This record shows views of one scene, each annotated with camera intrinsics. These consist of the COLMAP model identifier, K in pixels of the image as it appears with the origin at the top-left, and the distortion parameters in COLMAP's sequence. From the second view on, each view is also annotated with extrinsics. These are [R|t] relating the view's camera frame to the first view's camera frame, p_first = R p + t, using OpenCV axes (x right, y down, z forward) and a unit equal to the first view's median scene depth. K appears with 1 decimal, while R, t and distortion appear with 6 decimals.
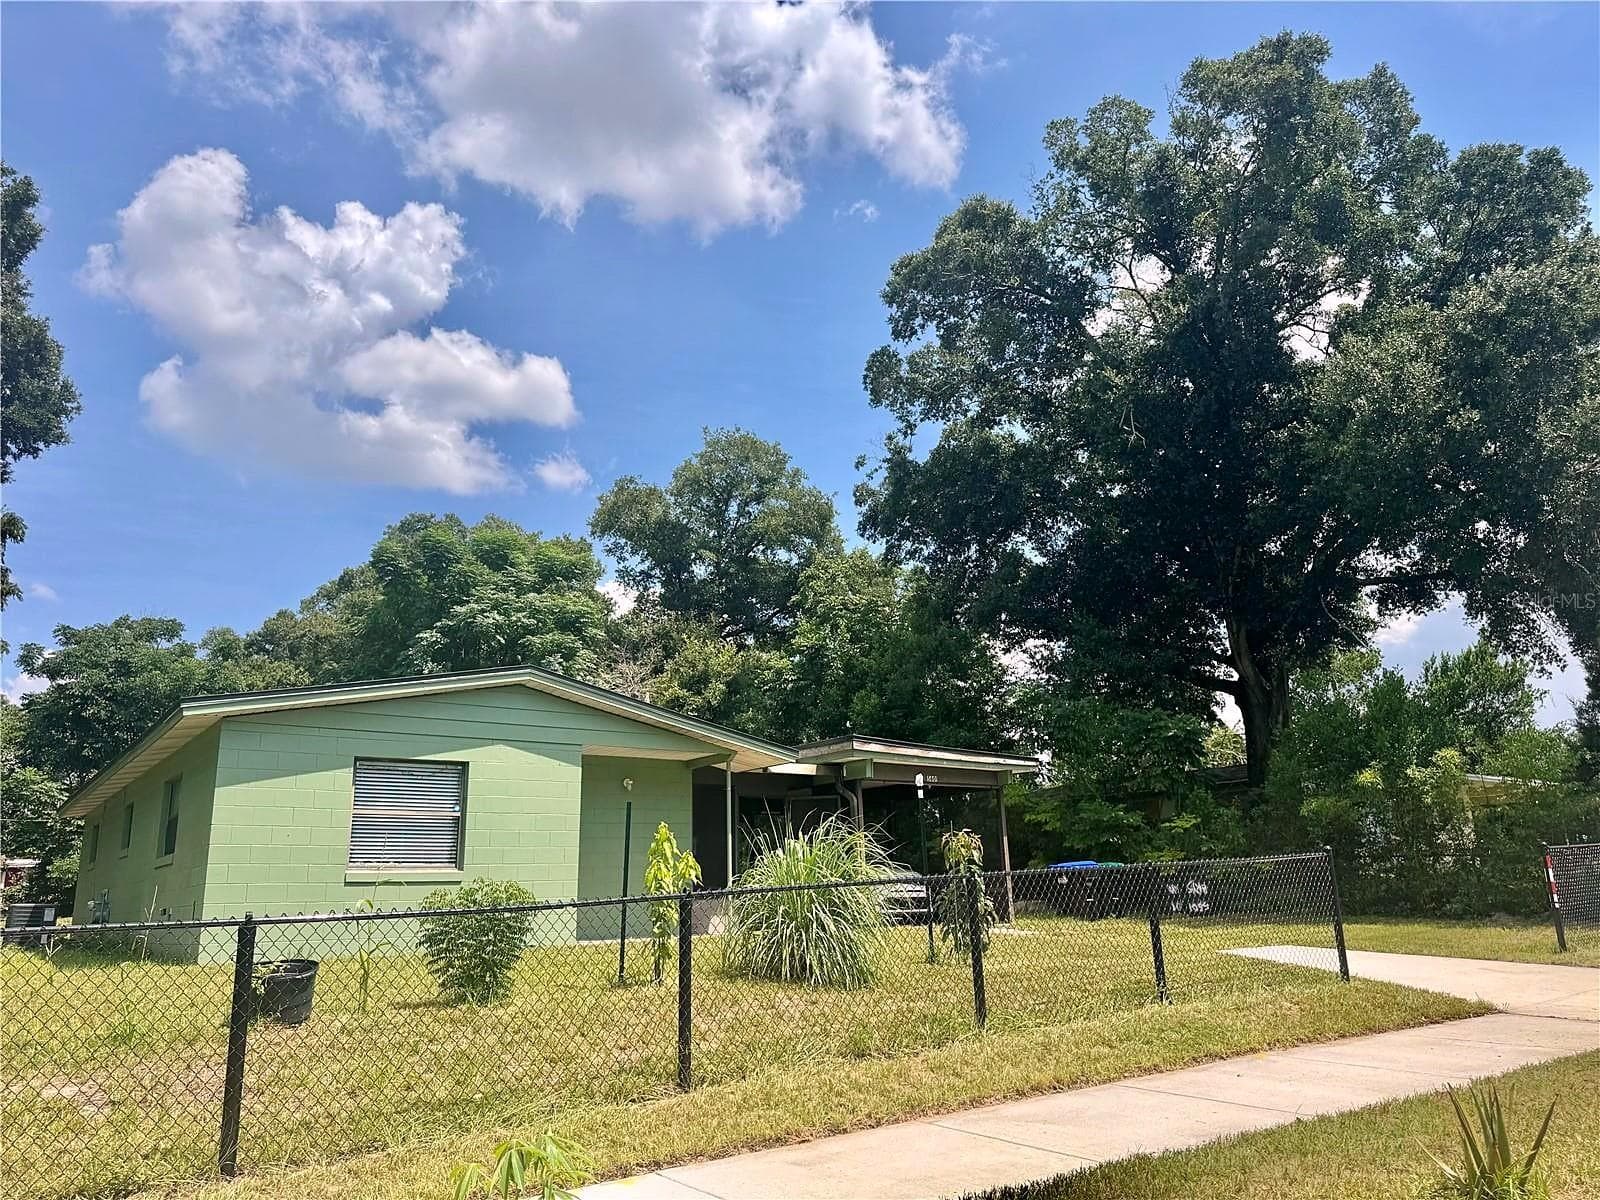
lens RADIAL K [[1117.1, 0, 800.0], [0, 1117.1, 600.0], [0, 0, 1]] dist [0.131973, -0.197402]
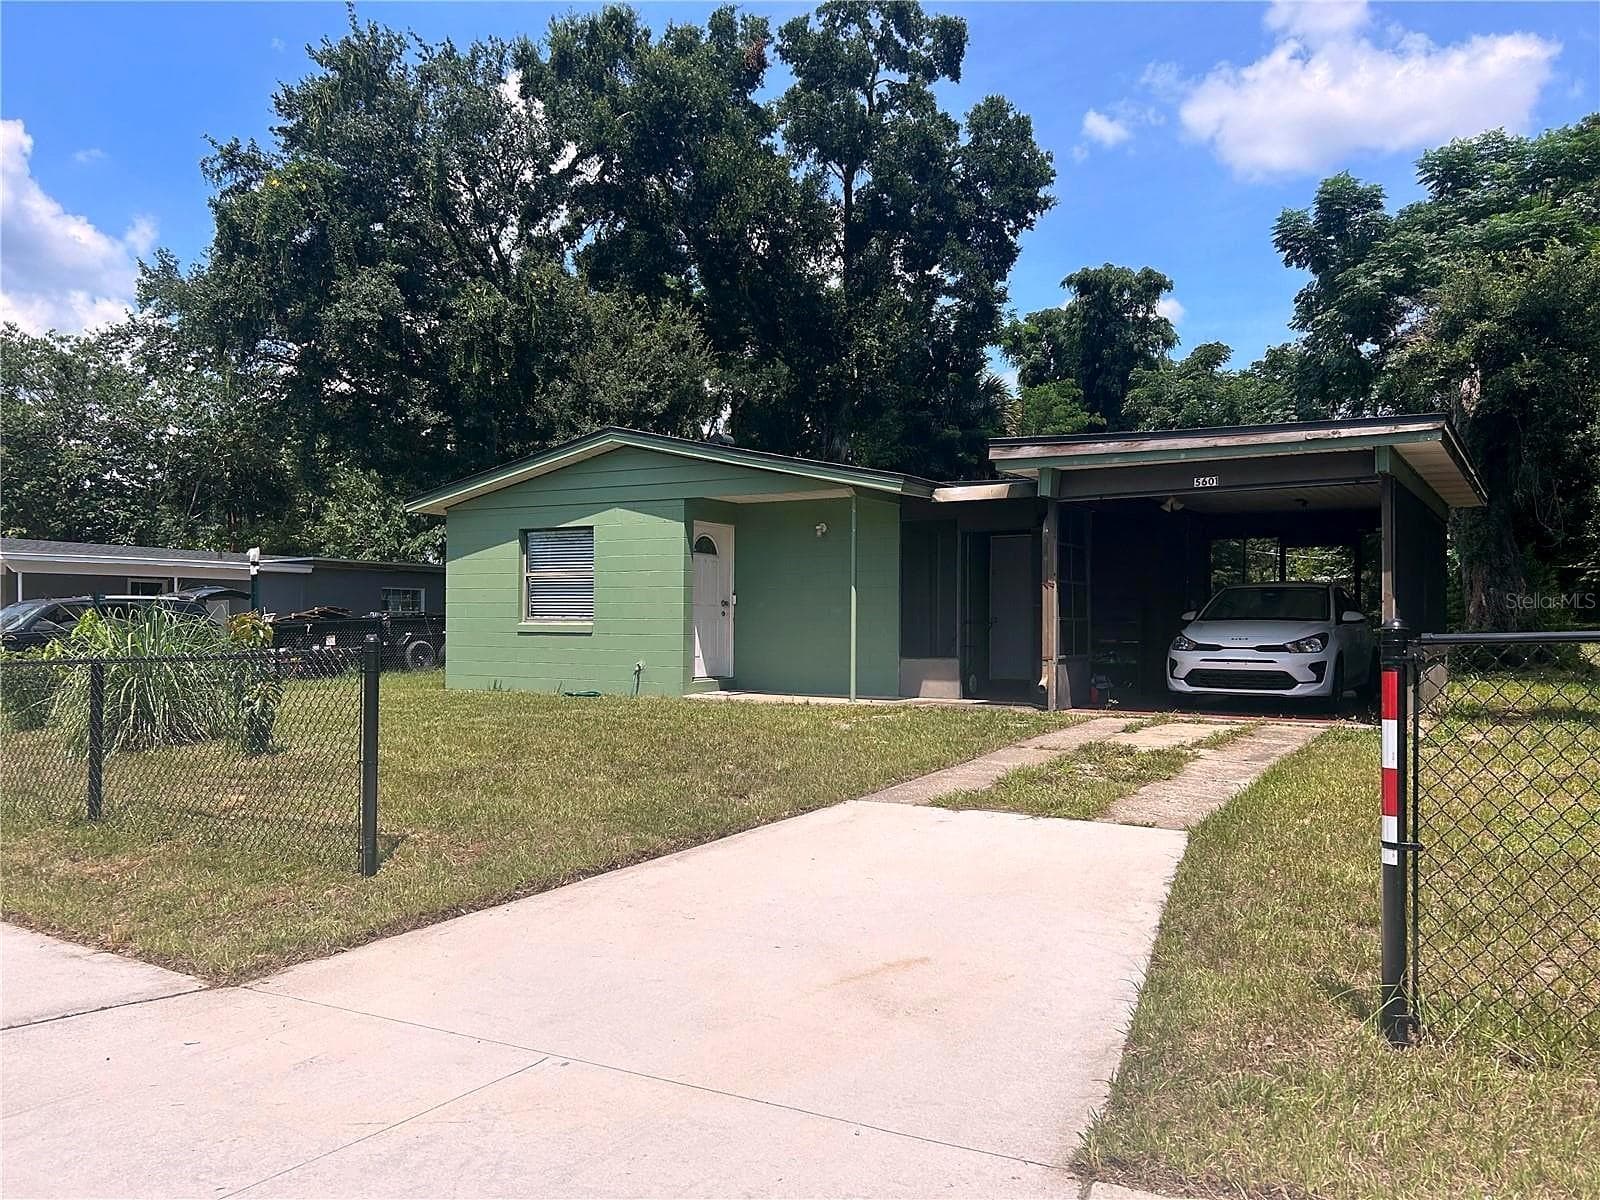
lens RADIAL K [[1201.4, 0, 811.0], [0, 1201.4, 615.4], [0, 0, 1]] dist [0.046296, -0.047384]
pose [[0.370735, 0.018413, -0.928556, 0.344591], [0.227539, 0.967532, 0.110033, 0.059870], [0.900434, -0.252076, 0.354508, 0.310245]]
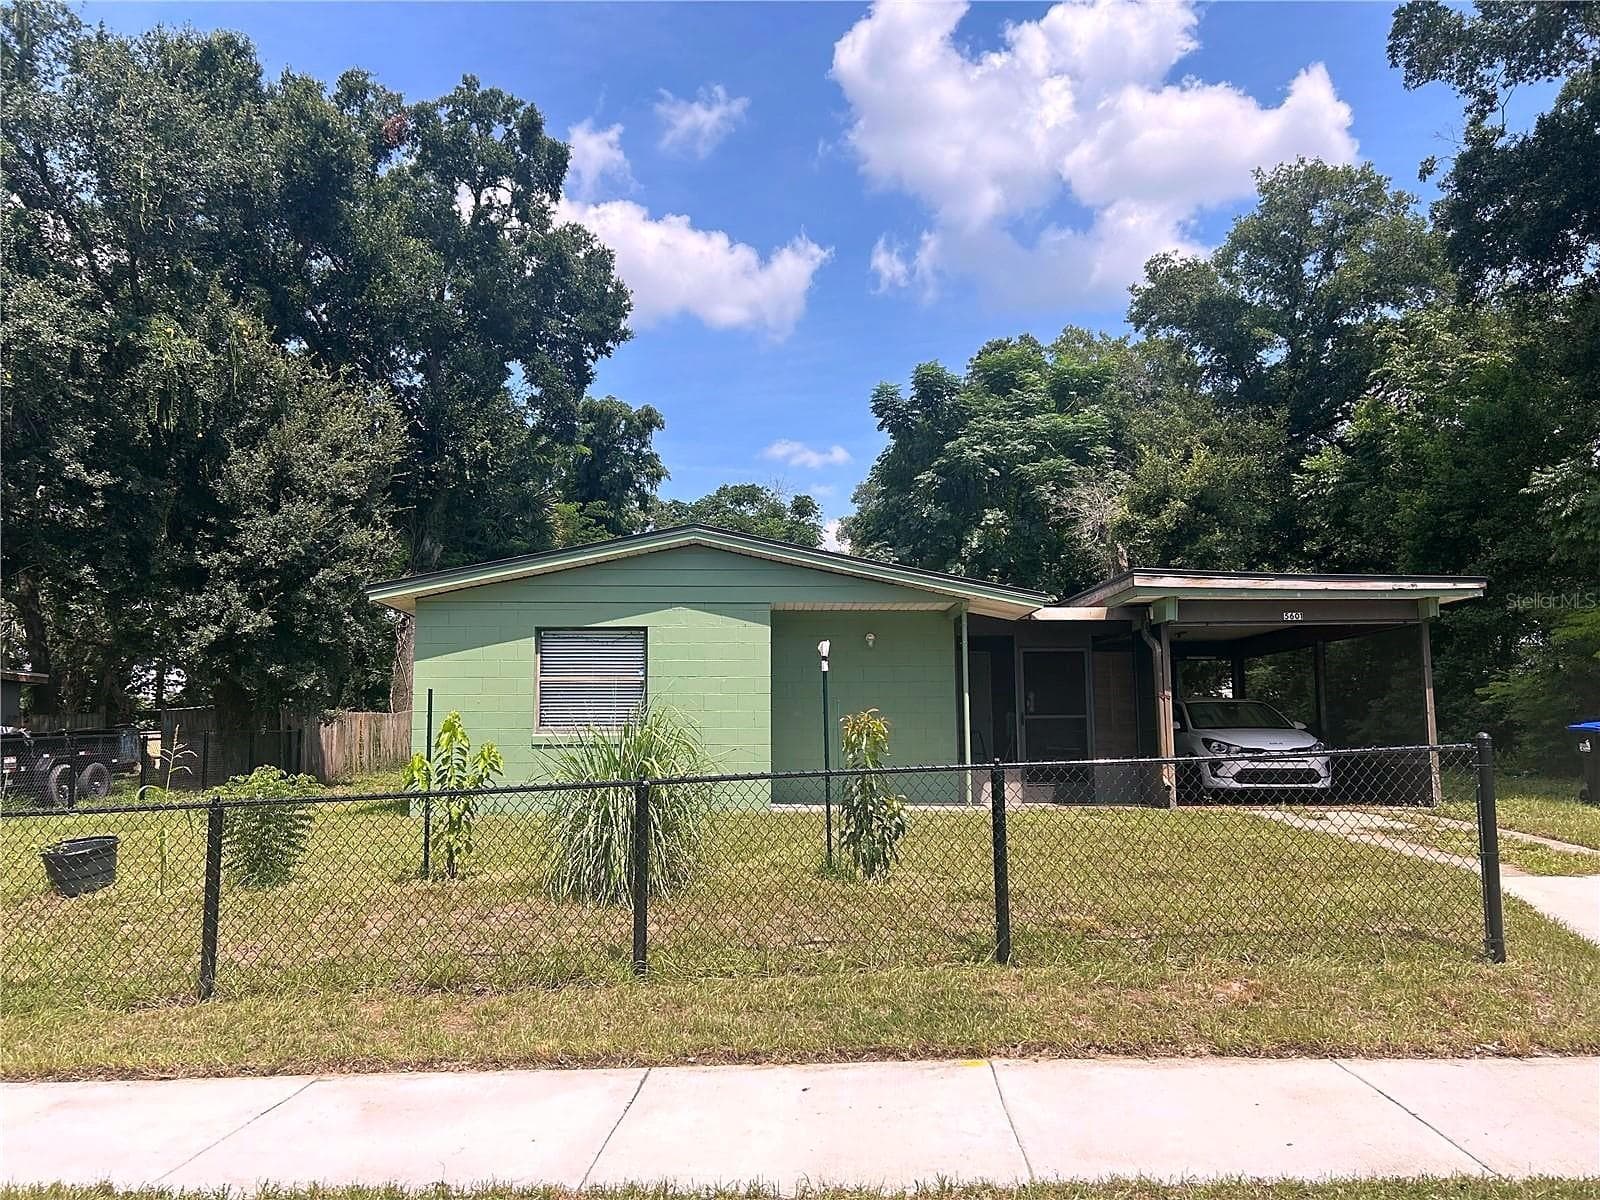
lens RADIAL K [[1203.4, 0, 799.5], [0, 1203.4, 603.8], [0, 0, 1]] dist [0.070065, -0.071762]
pose [[0.814224, -0.047460, -0.578607, 0.172407], [0.136026, 0.984505, 0.110664, 0.010304], [0.564390, -0.168810, 0.808064, 0.094474]]
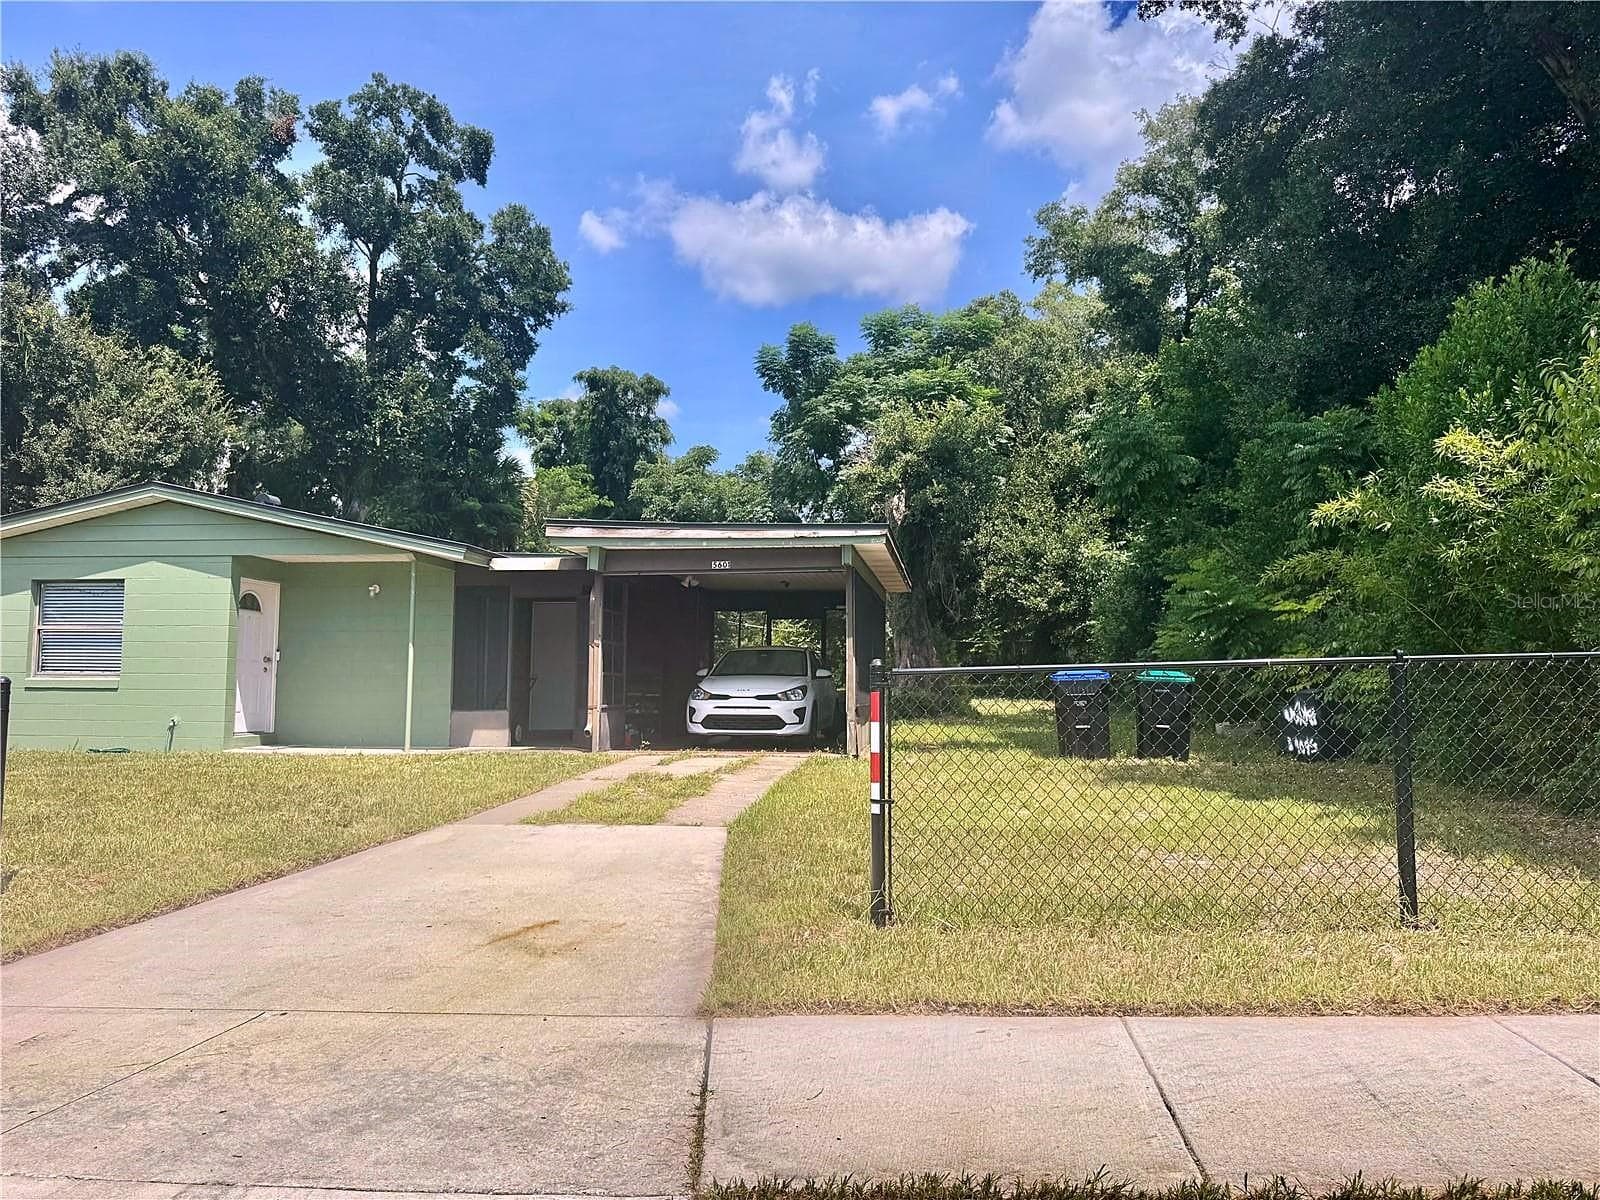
lens RADIAL K [[1125.7, 0, 800.0], [0, 1125.7, 600.0], [0, 0, 1]] dist [0.103681, -0.148164]
pose [[0.714038, -0.028904, -0.699510, 0.369468], [0.159899, 0.979472, 0.122748, 0.053752], [0.681603, -0.199498, 0.704002, 0.274647]]
